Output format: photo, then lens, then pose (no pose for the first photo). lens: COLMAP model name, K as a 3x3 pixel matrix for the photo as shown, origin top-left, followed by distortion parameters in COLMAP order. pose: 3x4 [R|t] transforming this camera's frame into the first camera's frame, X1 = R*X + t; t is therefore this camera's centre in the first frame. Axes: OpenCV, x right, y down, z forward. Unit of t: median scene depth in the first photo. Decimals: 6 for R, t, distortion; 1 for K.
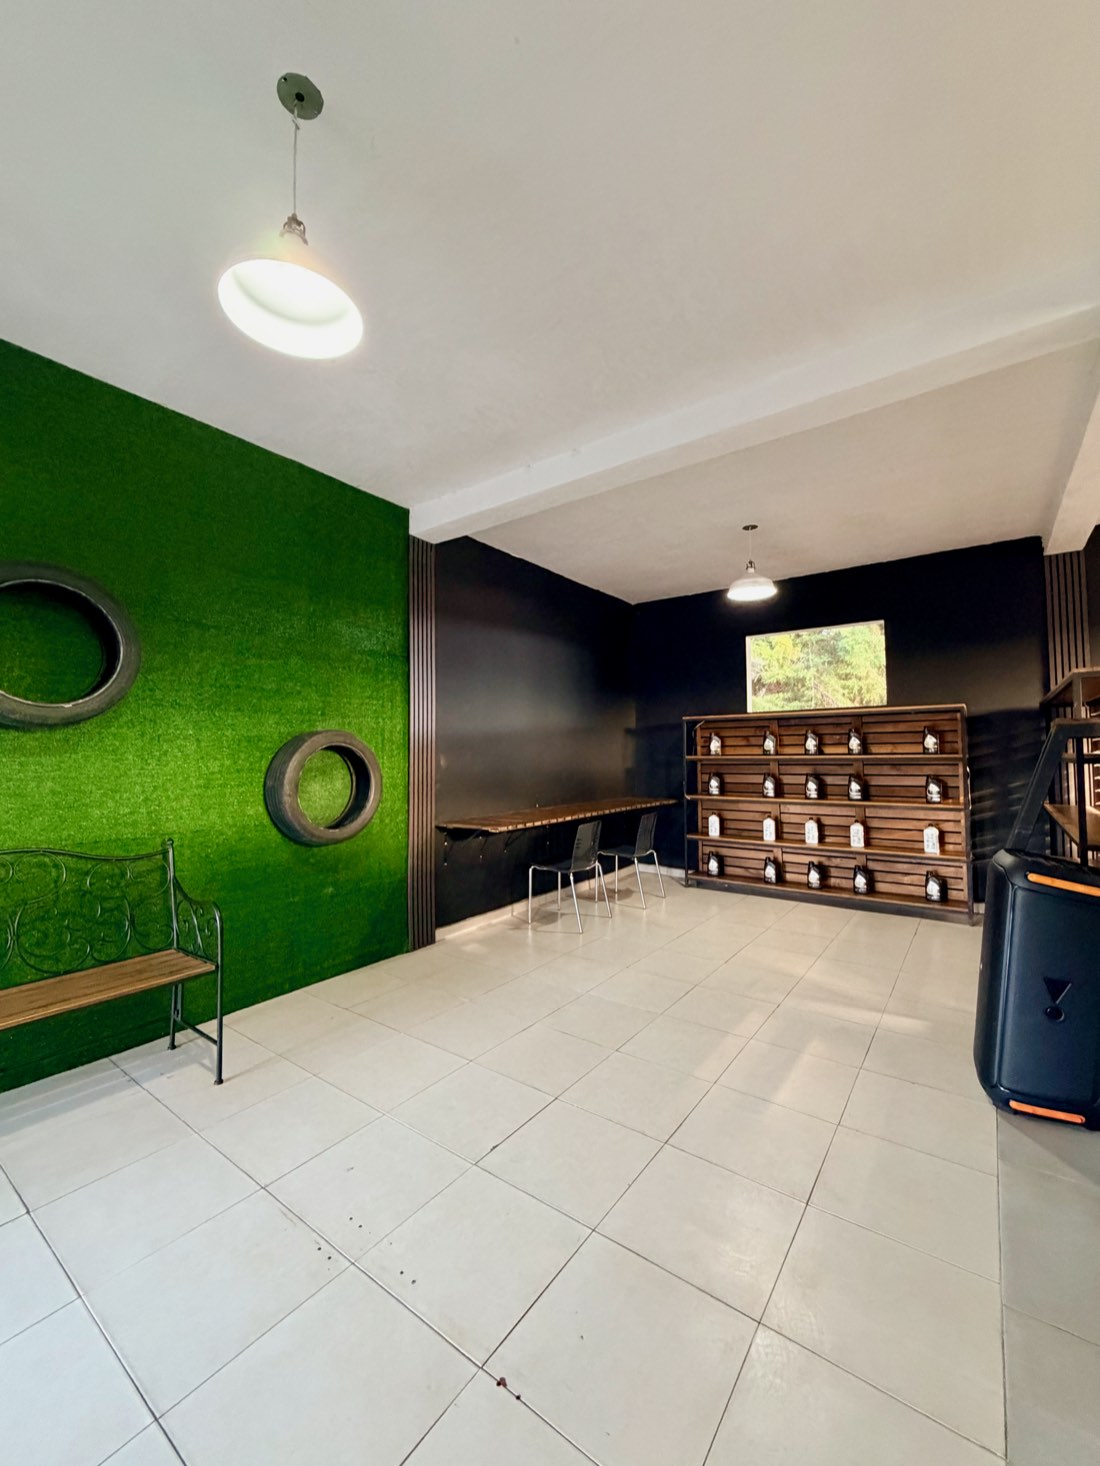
lens RADIAL K [[591.6, 0, 552.4], [0, 591.6, 729.0], [0, 0, 1]] dist [0.001214, 0.000080]
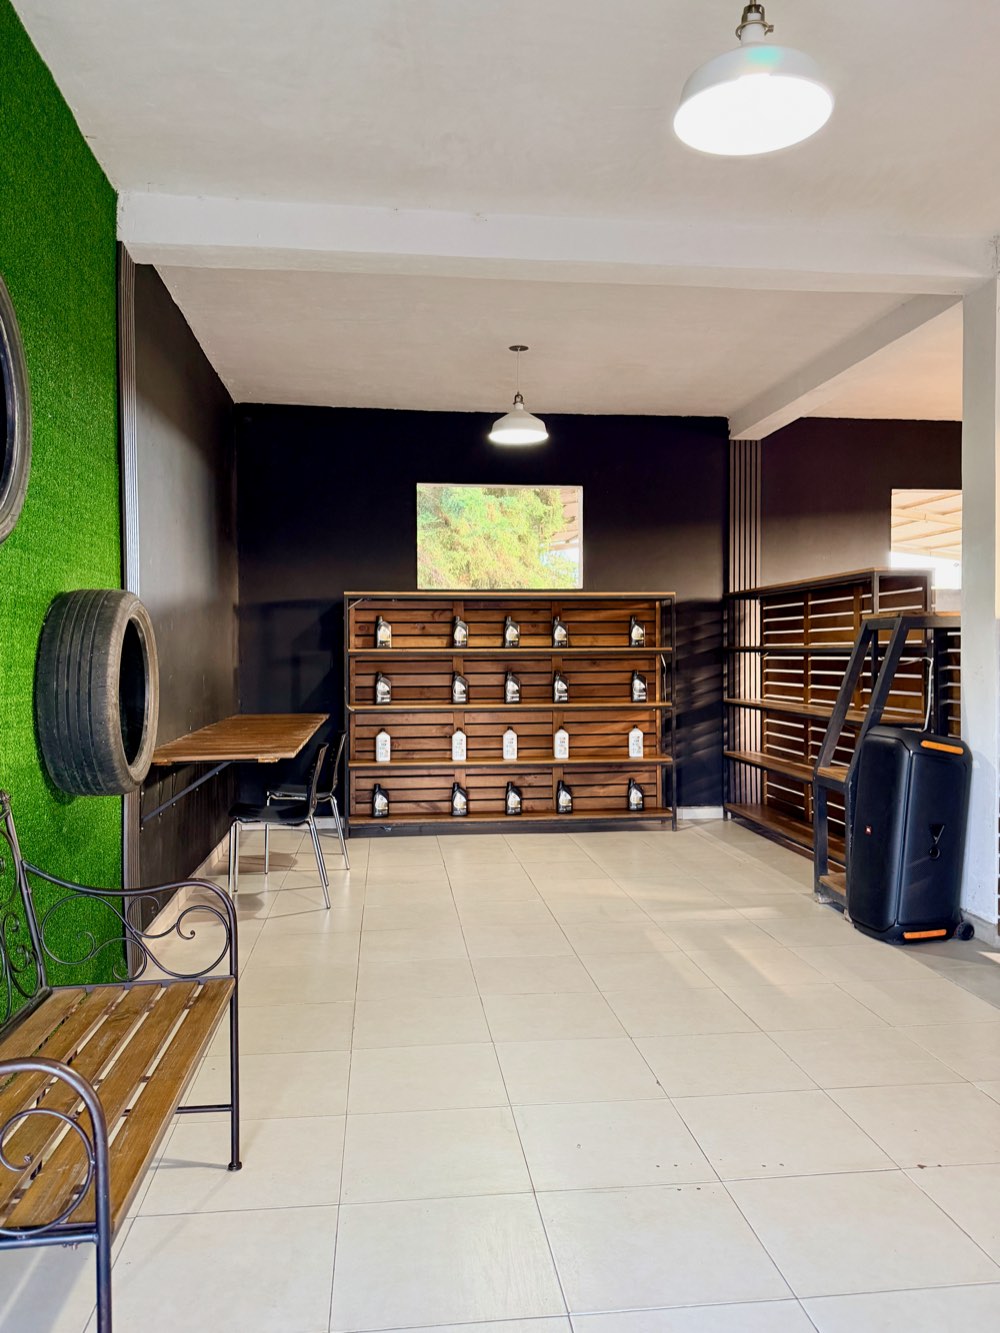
lens RADIAL K [[990.9, 0, 500.0], [0, 990.9, 666.5], [0, 0, 1]] dist [0.066505, -0.090891]
pose [[0.737831, -0.005562, 0.674962, -0.519958], [-0.030983, 0.998633, 0.042099, 0.015536], [-0.674274, -0.051974, 0.736650, 0.042742]]
